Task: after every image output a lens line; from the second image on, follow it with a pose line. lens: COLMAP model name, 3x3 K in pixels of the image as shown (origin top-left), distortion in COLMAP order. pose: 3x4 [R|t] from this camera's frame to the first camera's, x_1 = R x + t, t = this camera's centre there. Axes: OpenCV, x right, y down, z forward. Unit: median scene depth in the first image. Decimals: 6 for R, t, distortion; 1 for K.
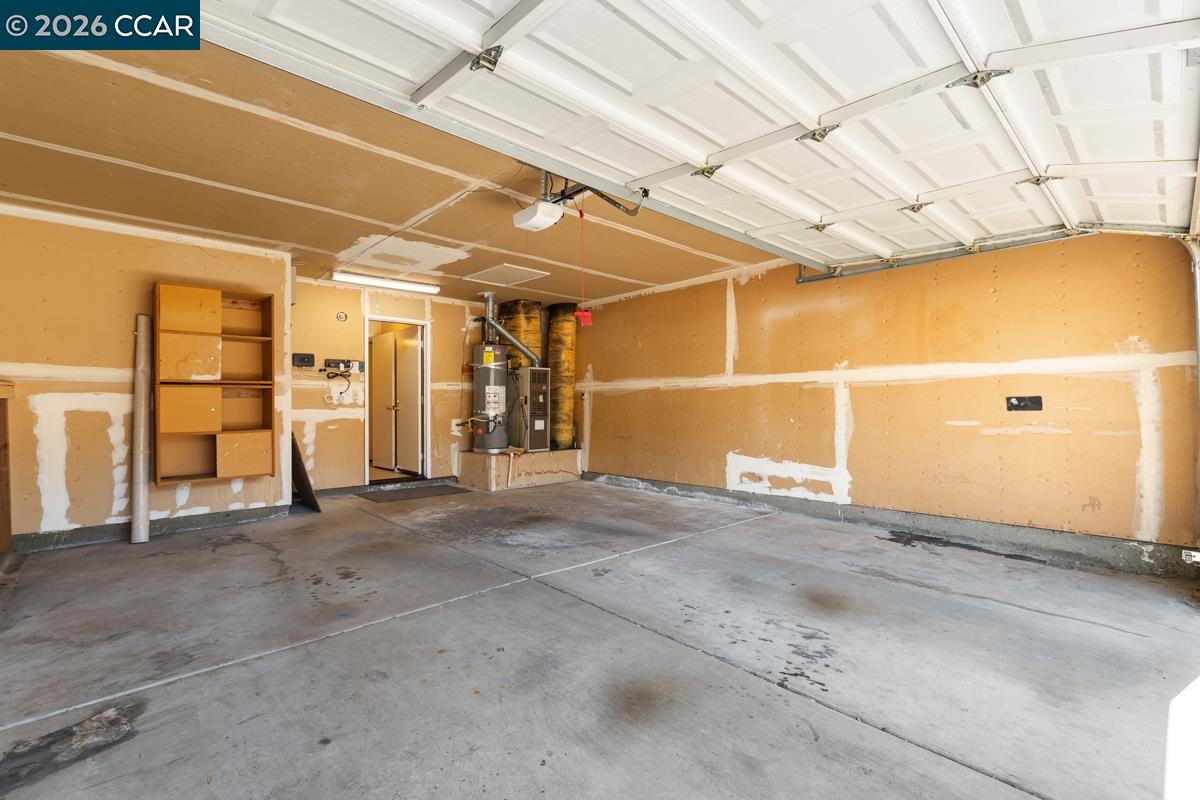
lens RADIAL K [[545.9, 0, 598.2], [0, 545.9, 403.7], [0, 0, 1]] dist [0.001441, 0.000229]
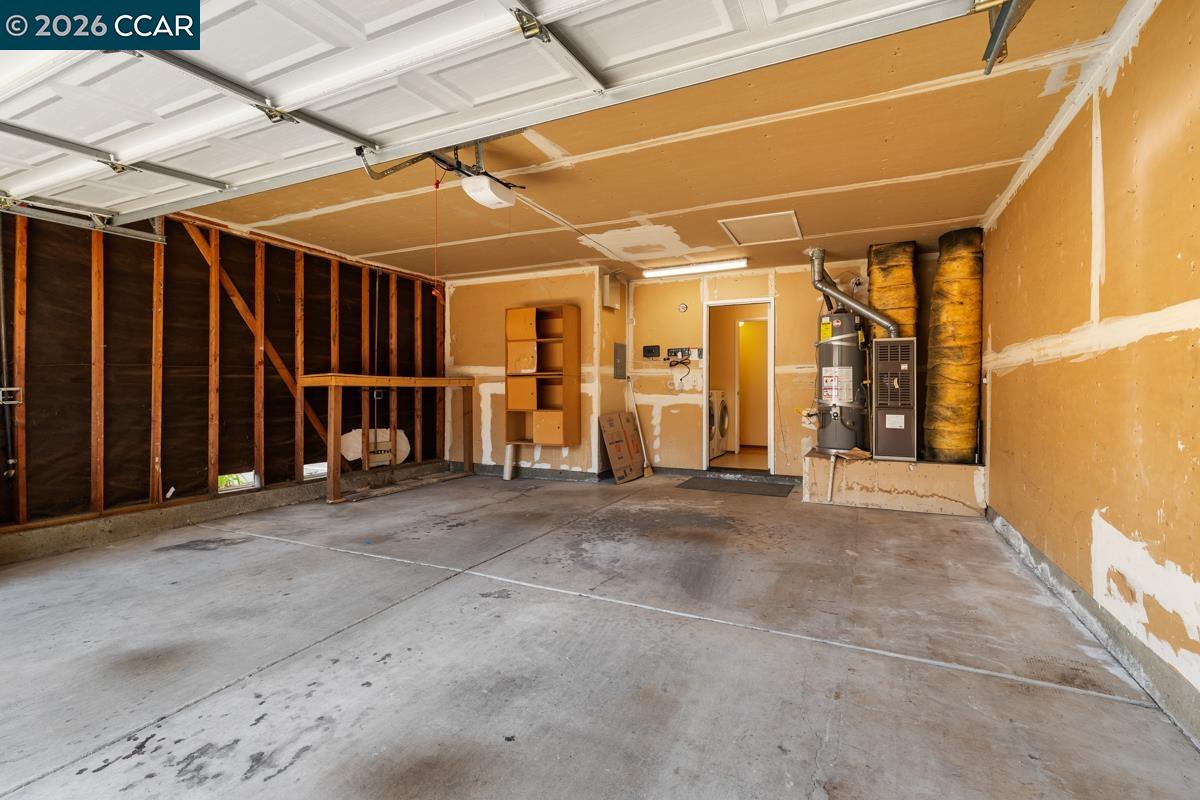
lens RADIAL K [[545.9, 0, 598.8], [0, 545.9, 383.1], [0, 0, 1]] dist [0.001441, 0.000229]
pose [[0.351516, -0.007560, -0.936151, 0.674101], [-0.000985, 0.999964, -0.008446, -0.005362], [0.936182, 0.003891, 0.351495, 0.683646]]
